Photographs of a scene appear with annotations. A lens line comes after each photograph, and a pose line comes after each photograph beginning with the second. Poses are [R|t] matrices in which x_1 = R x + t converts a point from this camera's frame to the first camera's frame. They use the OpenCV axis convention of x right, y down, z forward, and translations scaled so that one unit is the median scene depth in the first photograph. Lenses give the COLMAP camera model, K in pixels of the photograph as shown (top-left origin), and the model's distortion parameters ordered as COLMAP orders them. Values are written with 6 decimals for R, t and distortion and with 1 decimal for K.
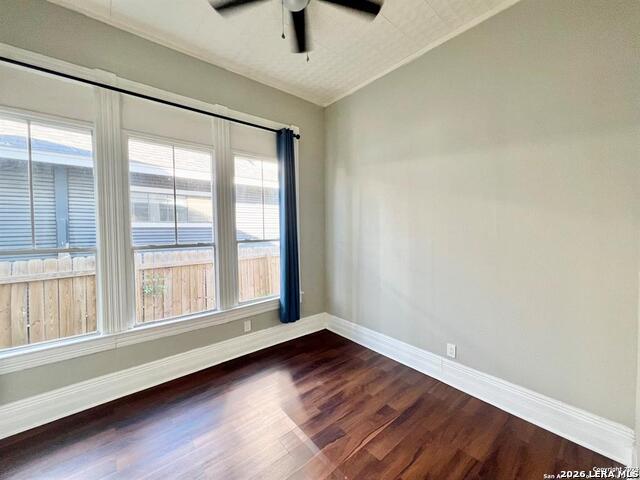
lens RADIAL K [[257.7, 0, 319.5], [0, 257.7, 238.1], [0, 0, 1]] dist [-0.002213, 0.000221]
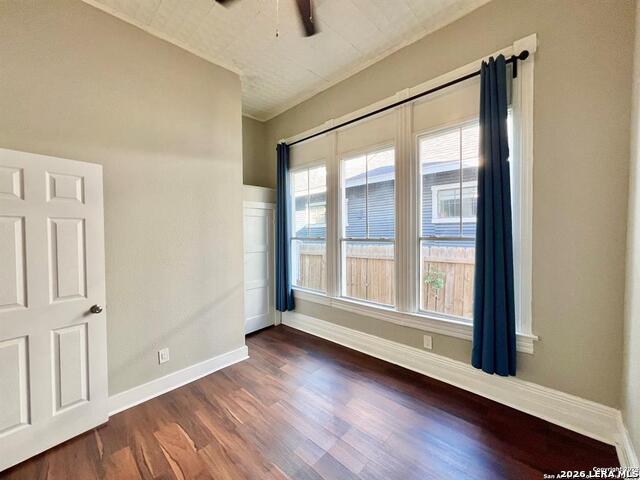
lens RADIAL K [[257.7, 0, 319.5], [0, 257.7, 238.1], [0, 0, 1]] dist [-0.002213, 0.000221]
pose [[0.116576, 0.035935, -0.992532, 0.483742], [-0.014280, 0.999303, 0.034503, -0.012767], [0.993079, 0.010151, 0.117008, 0.557870]]
